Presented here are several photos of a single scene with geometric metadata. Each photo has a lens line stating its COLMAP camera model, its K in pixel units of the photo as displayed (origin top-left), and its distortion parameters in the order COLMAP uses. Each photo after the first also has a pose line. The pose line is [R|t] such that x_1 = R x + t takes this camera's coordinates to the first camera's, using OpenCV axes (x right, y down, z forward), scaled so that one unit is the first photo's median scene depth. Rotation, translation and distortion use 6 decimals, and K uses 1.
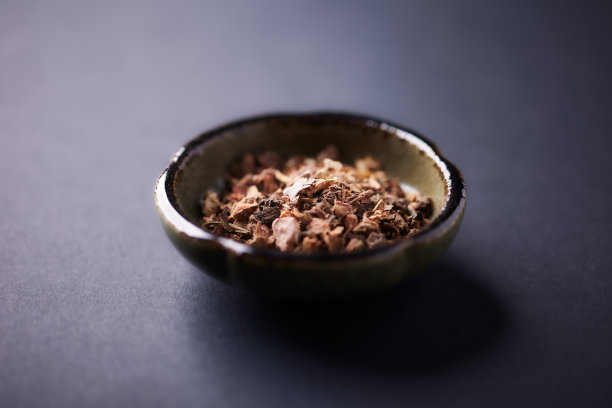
lens RADIAL K [[2176.2, 0, 306.2], [0, 2176.2, 203.6], [0, 0, 1]] dist [0.350972, 0.000000]
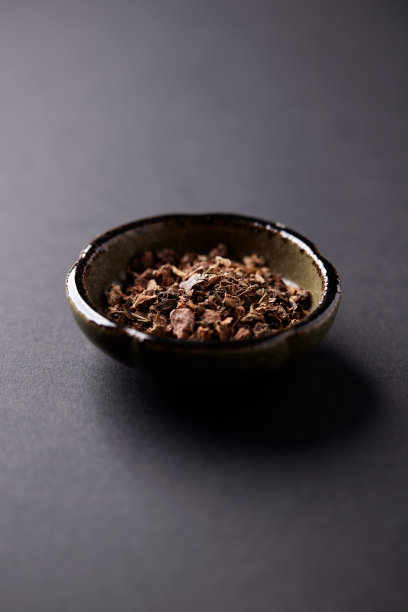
lens RADIAL K [[2176.2, 0, 230.6], [0, 2176.2, 300.8], [0, 0, 1]] dist [0.350972, 0.000000]
pose [[0.999593, 0.009881, 0.026751, -0.014257], [-0.010332, 0.999806, 0.016781, -0.016713], [-0.026580, -0.017051, 0.999501, -0.132702]]
